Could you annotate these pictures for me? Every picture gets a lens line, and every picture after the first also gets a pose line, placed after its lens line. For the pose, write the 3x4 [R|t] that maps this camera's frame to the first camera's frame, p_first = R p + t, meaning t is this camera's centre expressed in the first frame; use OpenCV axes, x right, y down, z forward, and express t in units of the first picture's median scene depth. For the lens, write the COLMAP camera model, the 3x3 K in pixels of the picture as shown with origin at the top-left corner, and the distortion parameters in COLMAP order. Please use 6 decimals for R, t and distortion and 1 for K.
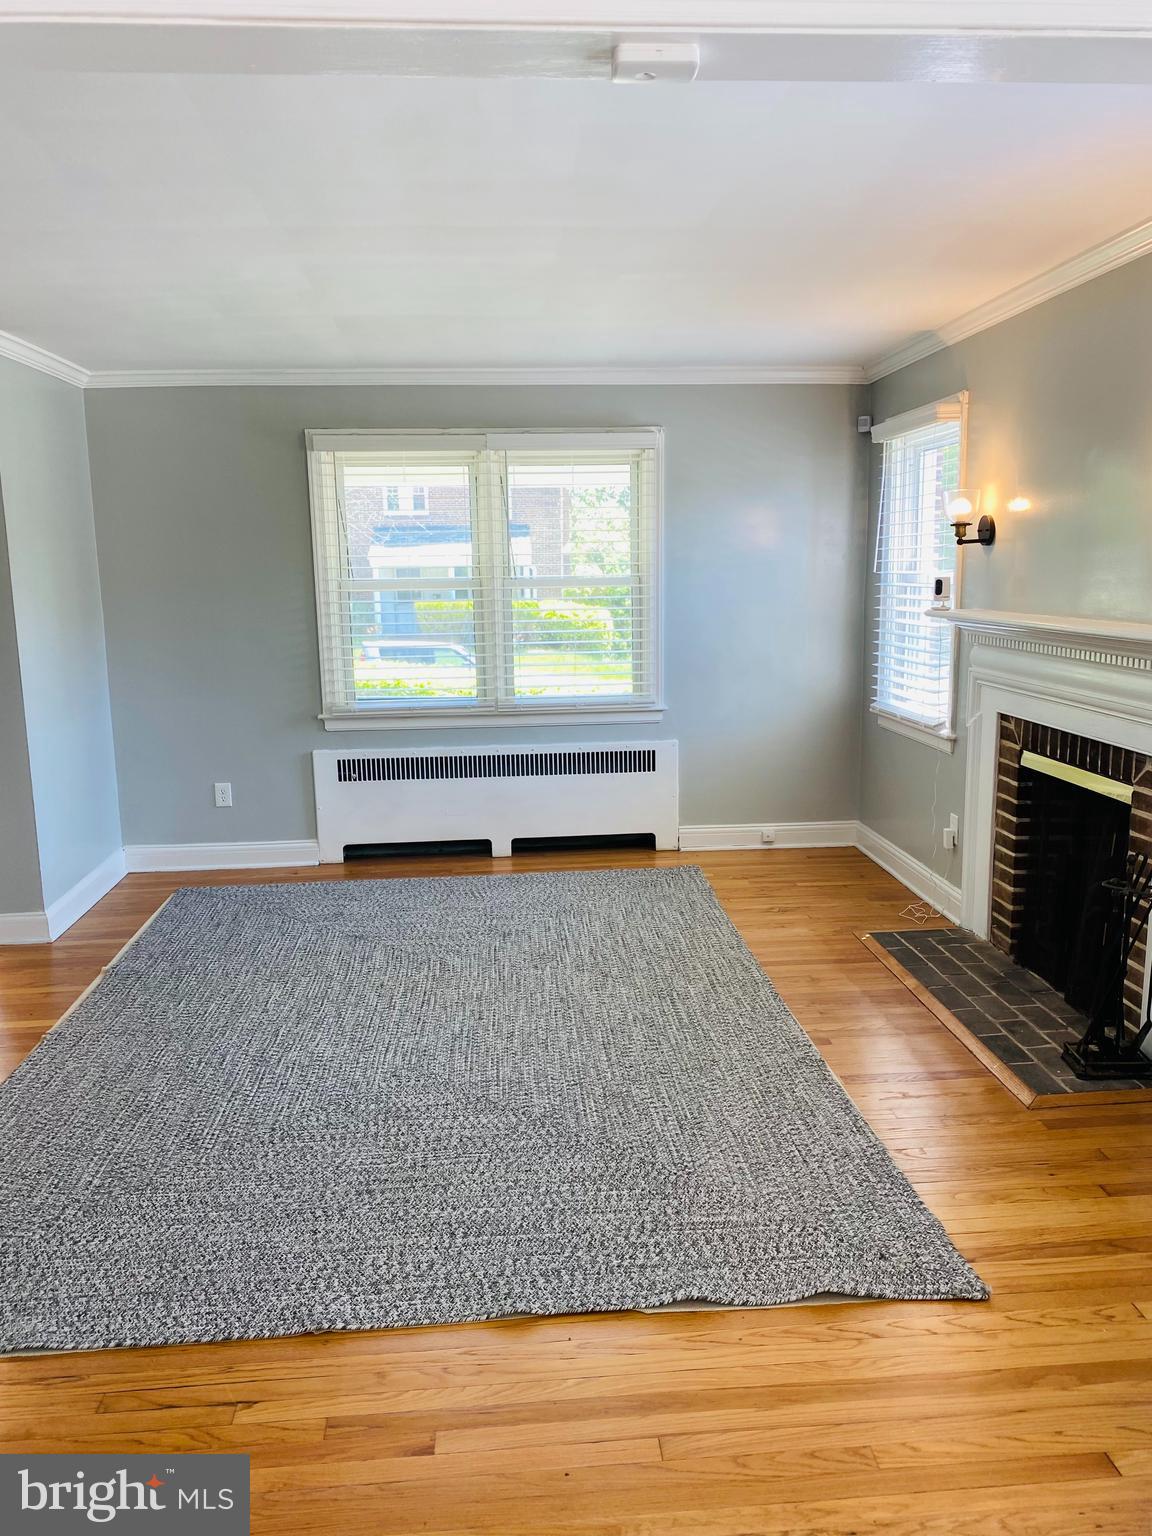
lens RADIAL K [[1158.3, 0, 589.8], [0, 1158.3, 771.9], [0, 0, 1]] dist [0.084578, -0.103330]
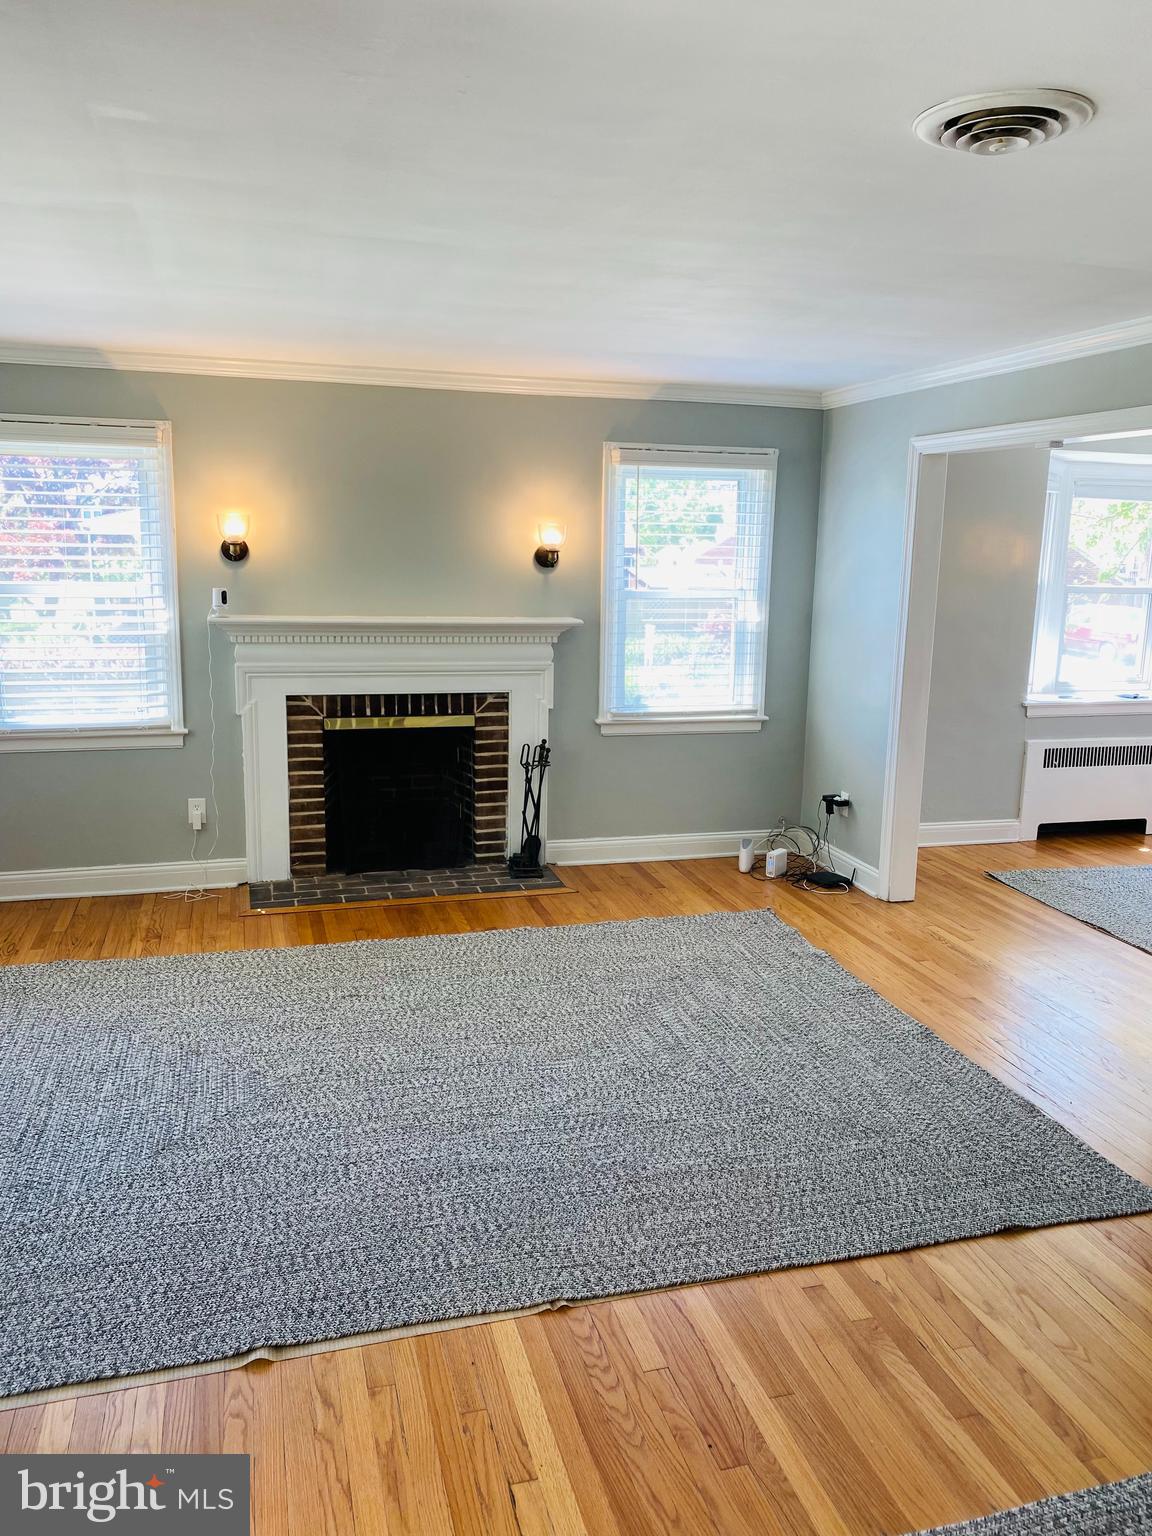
lens RADIAL K [[1158.3, 0, 584.0], [0, 1158.3, 759.8], [0, 0, 1]] dist [0.084578, -0.103330]
pose [[-0.193945, -0.171357, 0.965931, -0.708052], [0.156788, 0.966556, 0.202948, -0.142753], [-0.968402, 0.190807, -0.160592, 0.685071]]
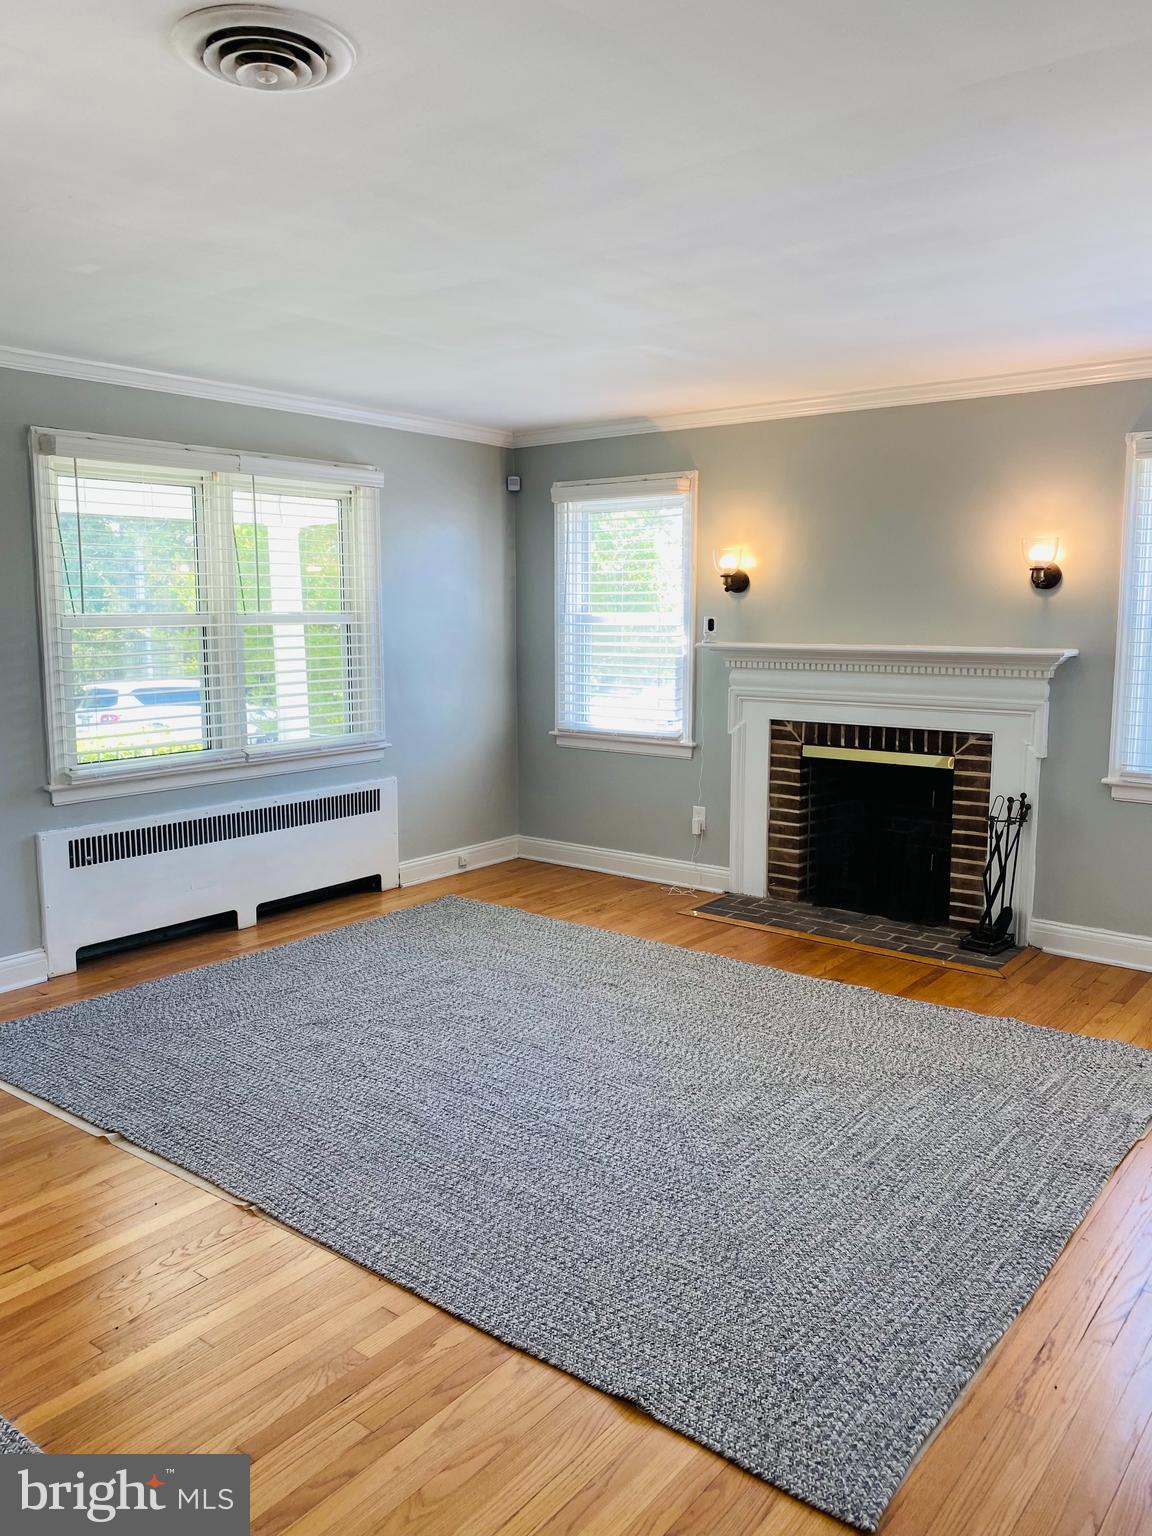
lens RADIAL K [[1158.3, 0, 579.9], [0, 1158.3, 754.5], [0, 0, 1]] dist [0.084578, -0.103330]
pose [[0.684567, -0.079985, 0.724548, -0.559586], [0.119583, 0.992818, -0.003384, -0.024962], [-0.719074, 0.088960, 0.689216, 0.199140]]
